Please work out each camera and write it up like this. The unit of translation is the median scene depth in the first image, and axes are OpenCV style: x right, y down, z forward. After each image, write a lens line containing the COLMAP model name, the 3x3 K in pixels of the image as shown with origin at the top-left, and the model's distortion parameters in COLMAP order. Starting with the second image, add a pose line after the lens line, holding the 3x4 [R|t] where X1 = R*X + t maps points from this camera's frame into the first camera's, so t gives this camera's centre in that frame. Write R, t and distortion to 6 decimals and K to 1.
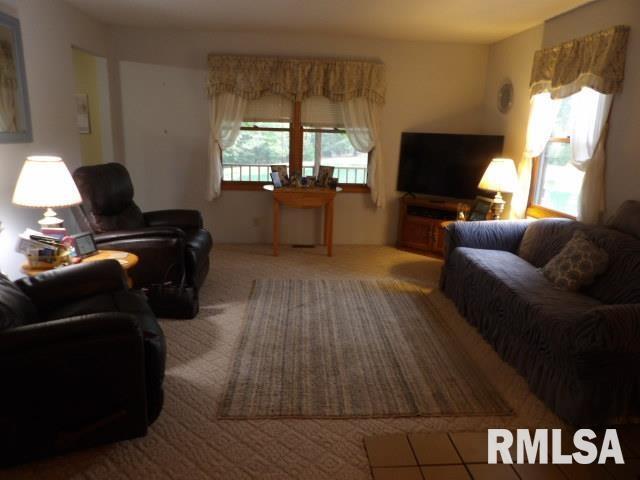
lens RADIAL K [[453.1, 0, 321.7], [0, 453.1, 242.0], [0, 0, 1]] dist [-0.024899, 0.029429]
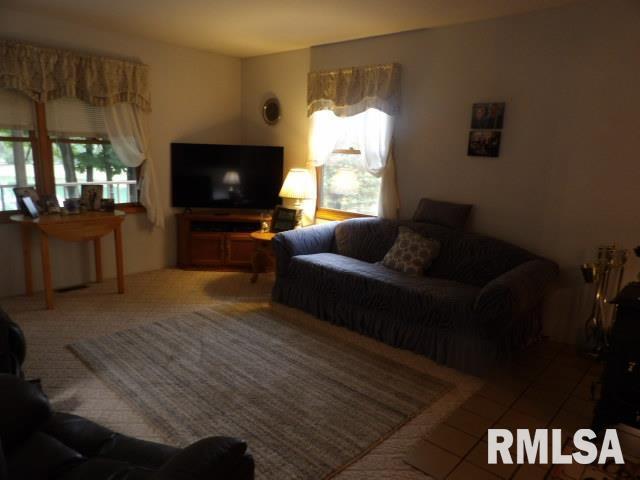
lens RADIAL K [[453.1, 0, 322.7], [0, 453.1, 240.7], [0, 0, 1]] dist [-0.024899, 0.029429]
pose [[0.733426, -0.140737, 0.665041, -0.340643], [0.150649, 0.987657, 0.042870, -0.059576], [-0.662866, 0.068746, 0.745575, 0.190248]]
